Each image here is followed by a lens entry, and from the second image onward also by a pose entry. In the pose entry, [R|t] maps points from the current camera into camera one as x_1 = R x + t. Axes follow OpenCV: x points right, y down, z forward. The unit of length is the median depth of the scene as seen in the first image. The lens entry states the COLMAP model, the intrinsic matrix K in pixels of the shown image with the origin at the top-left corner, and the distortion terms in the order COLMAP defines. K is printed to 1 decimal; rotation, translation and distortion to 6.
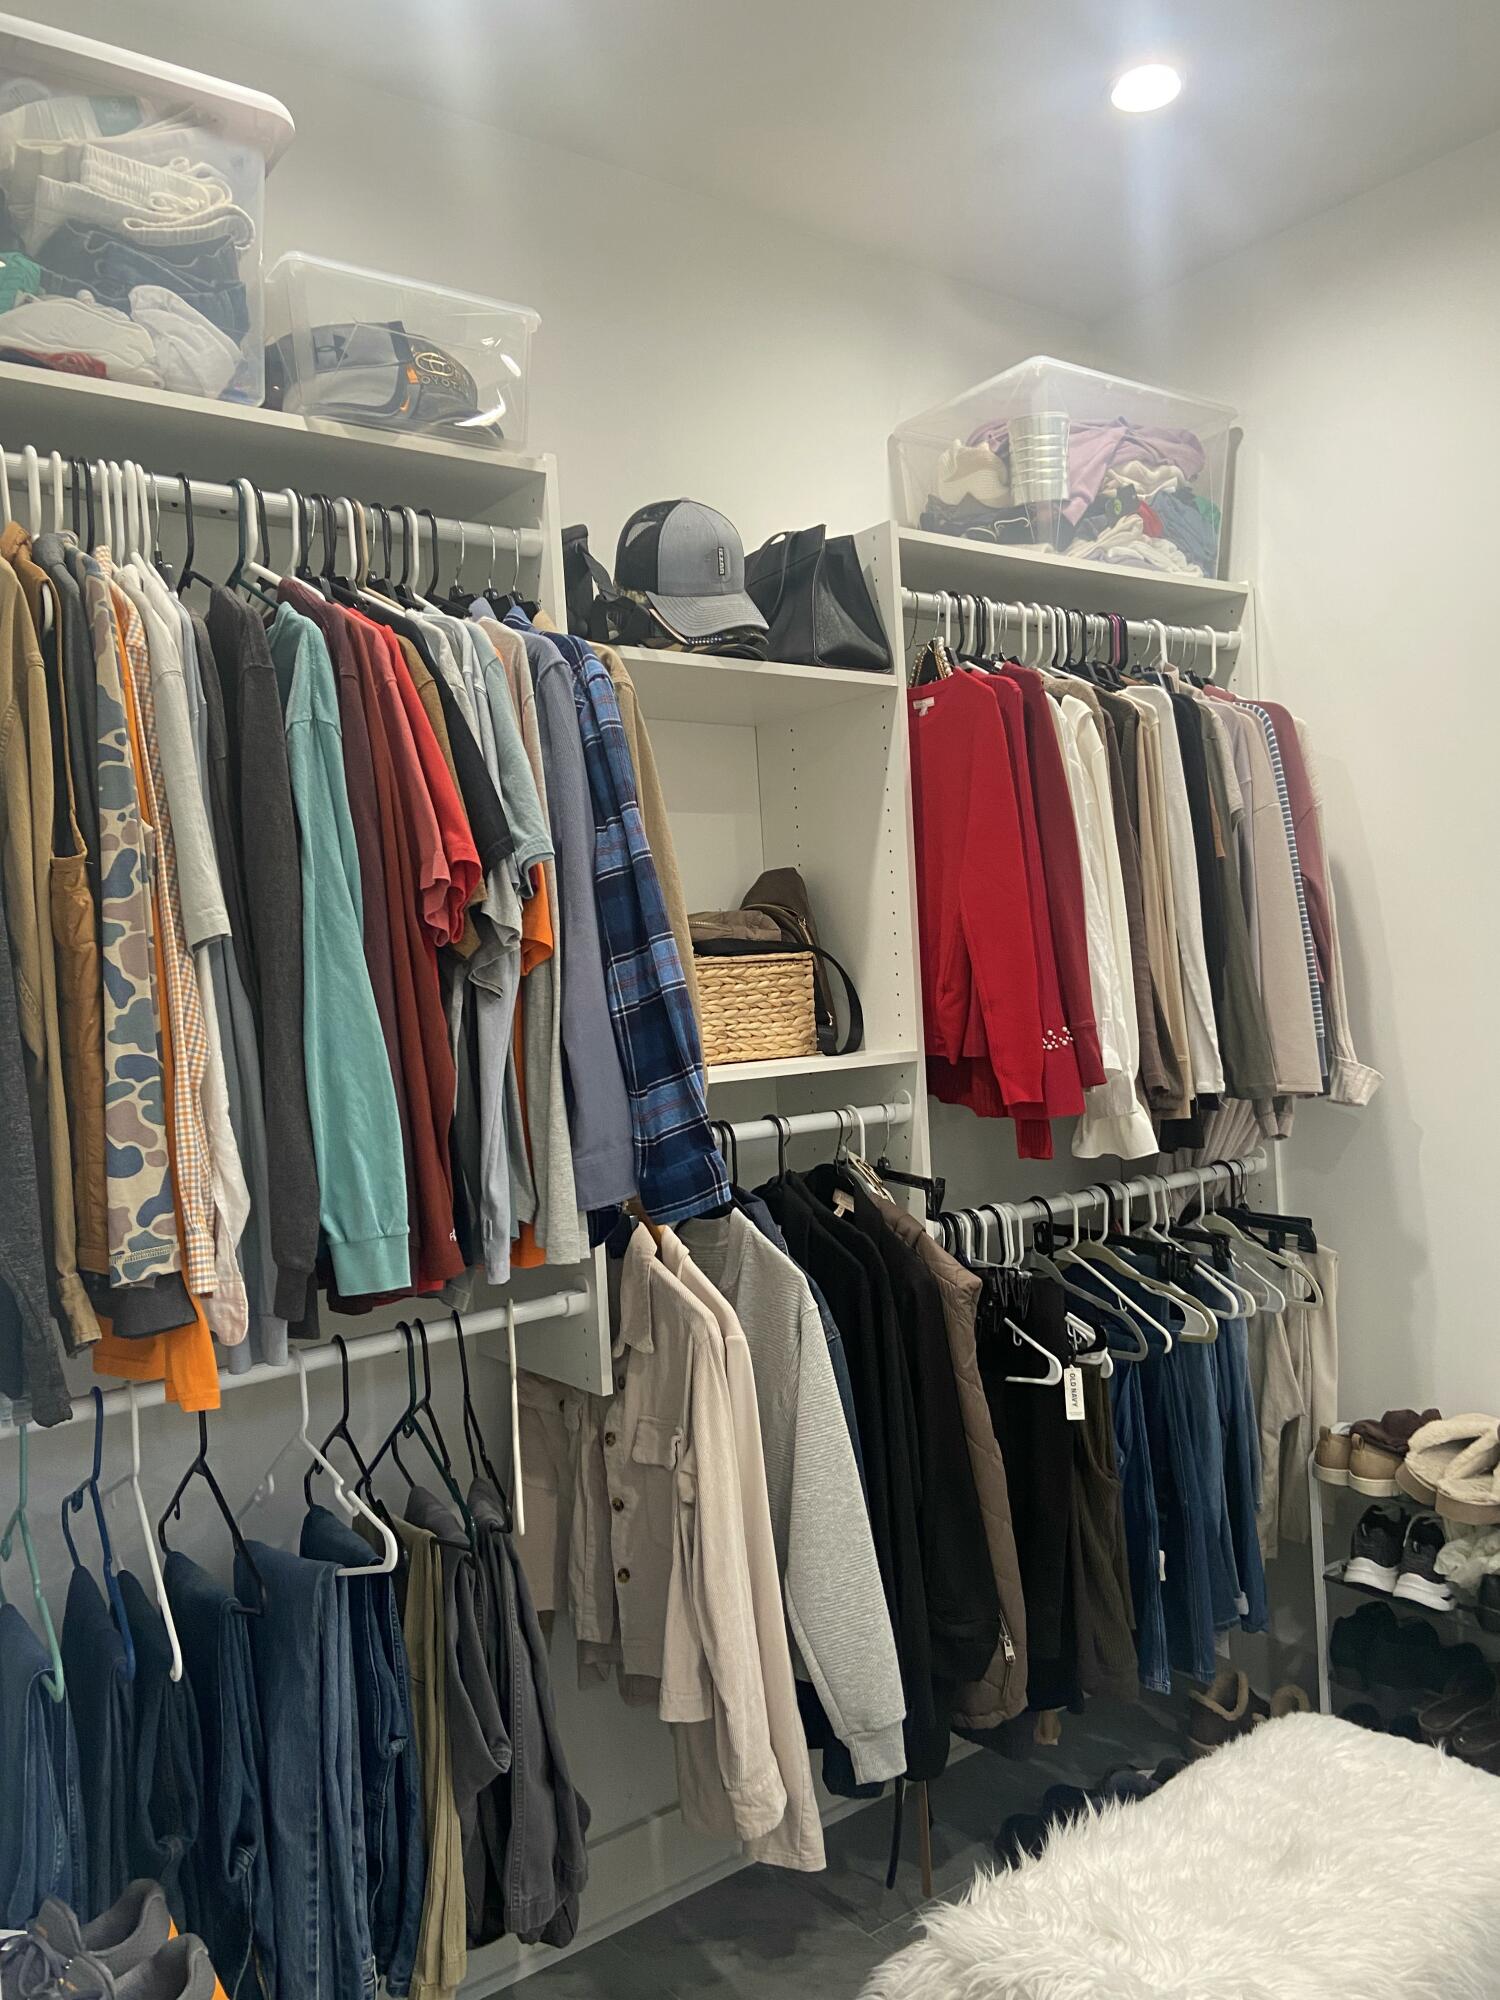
lens RADIAL K [[1485.1, 0, 746.2], [0, 1485.1, 993.5], [0, 0, 1]] dist [0.000464, -0.006589]
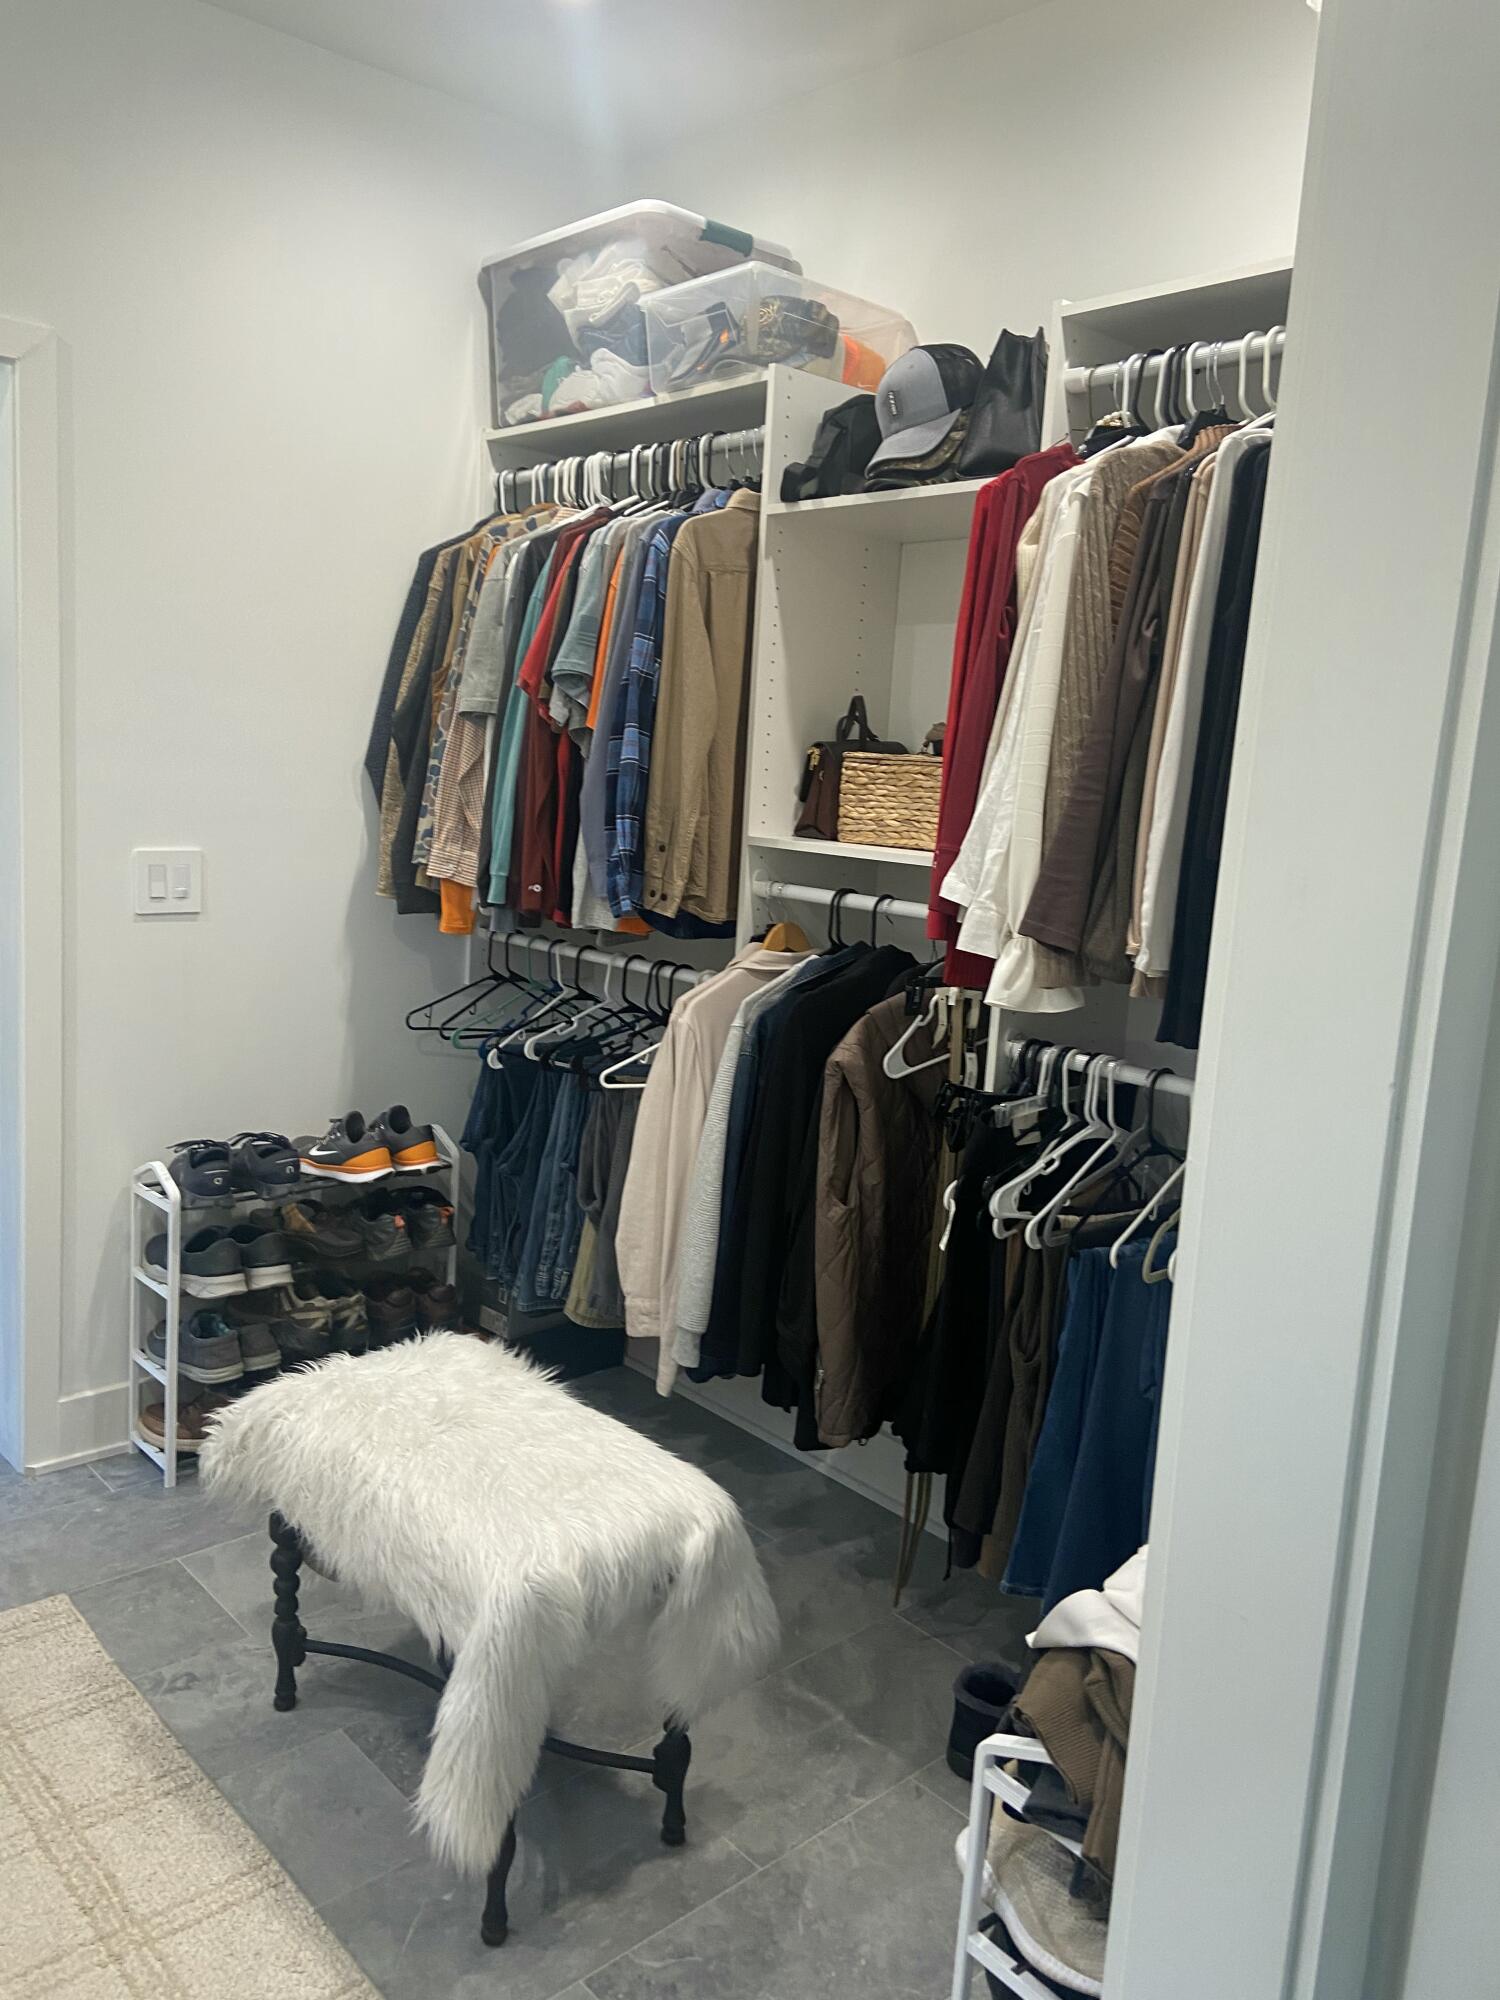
lens RADIAL K [[1485.1, 0, 746.7], [0, 1485.1, 1004.4], [0, 0, 1]] dist [0.000464, -0.006589]
pose [[0.089631, 0.217935, -0.971839, 1.455123], [-0.078604, 0.974271, 0.211230, -0.089331], [0.992868, 0.057458, 0.104456, 0.972035]]
